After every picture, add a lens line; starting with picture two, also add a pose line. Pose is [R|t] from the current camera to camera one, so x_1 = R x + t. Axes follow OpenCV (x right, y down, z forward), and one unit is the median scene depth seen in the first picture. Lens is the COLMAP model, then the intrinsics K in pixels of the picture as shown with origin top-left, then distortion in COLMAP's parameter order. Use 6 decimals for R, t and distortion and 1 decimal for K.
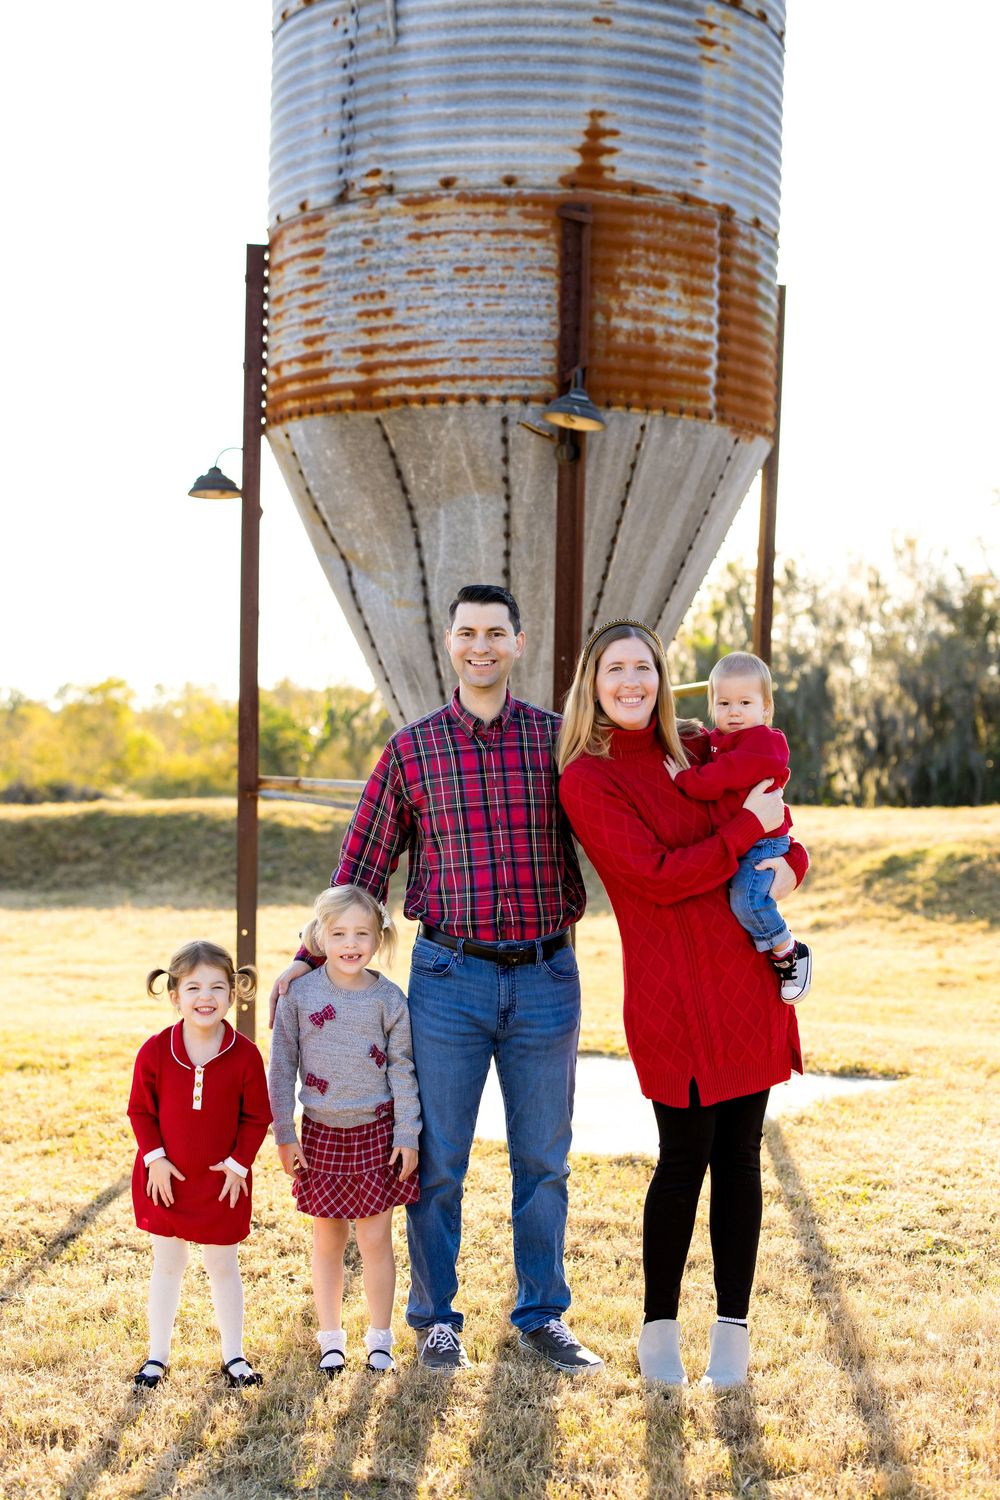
lens RADIAL K [[2126.4, 0, 495.4], [0, 2126.4, 704.9], [0, 0, 1]] dist [-0.003060, -0.003890]
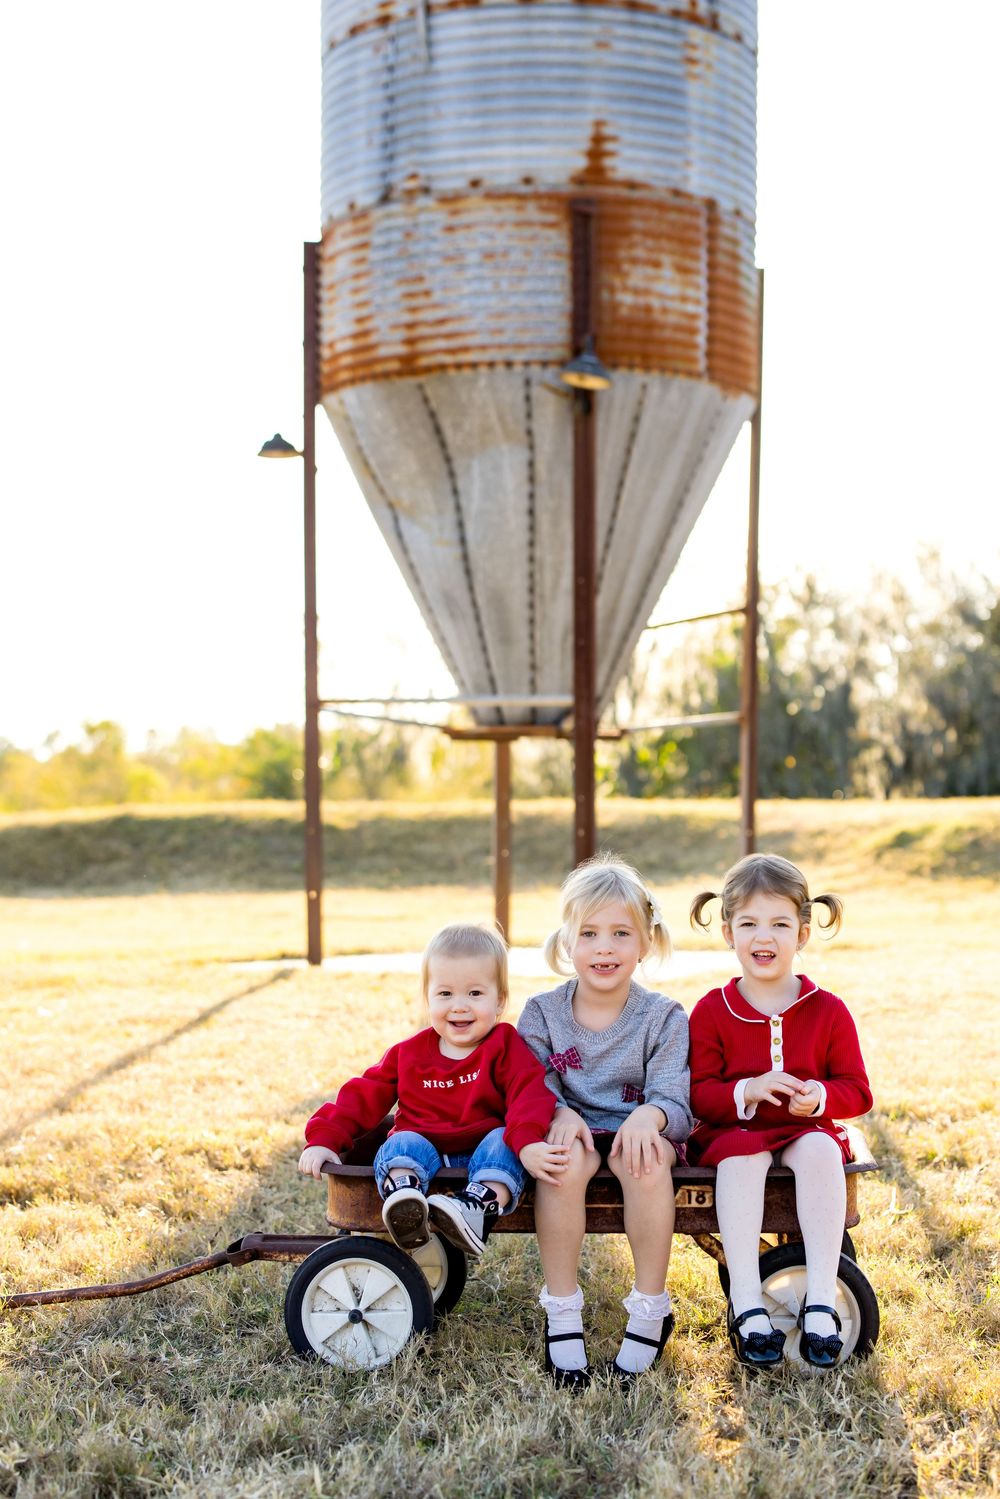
lens RADIAL K [[2398.3, 0, 500.0], [0, 2398.3, 749.5], [0, 0, 1]] dist [-0.004023, 0.014045]
pose [[0.999803, -0.019802, -0.001072, -0.013074], [0.019784, 0.999692, -0.014999, 0.087988], [0.001368, 0.014975, 0.999887, -0.323625]]
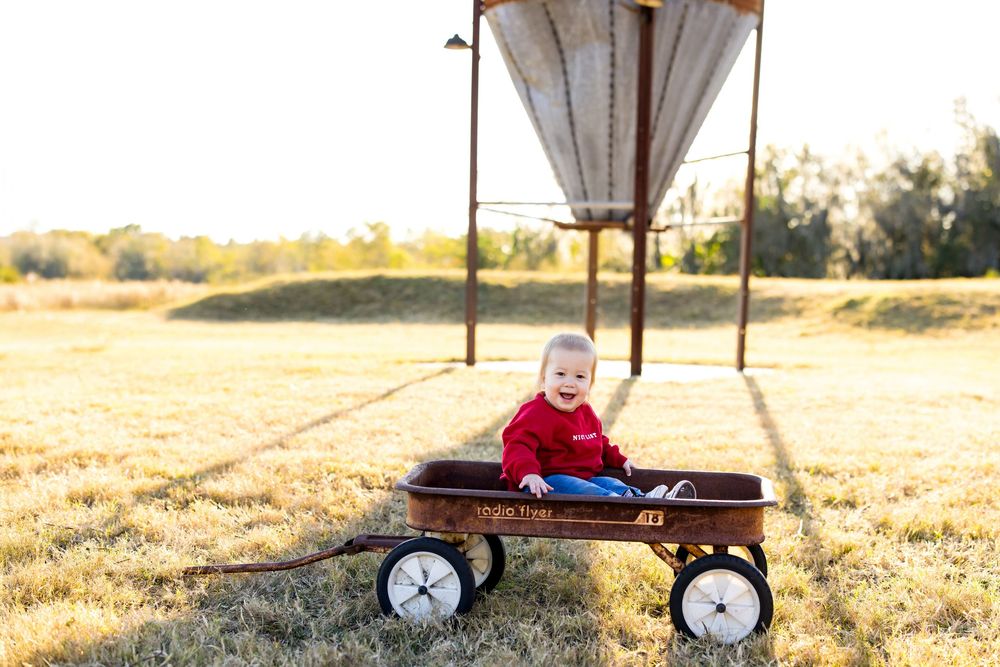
lens RADIAL K [[1411.3, 0, 510.7], [0, 1411.3, 335.2], [0, 0, 1]] dist [0.003828, 0.023317]
pose [[0.996667, 0.013208, -0.080495, 0.019096], [-0.009489, 0.998878, 0.046404, 0.098867], [0.081018, -0.045486, 0.995674, -0.248845]]
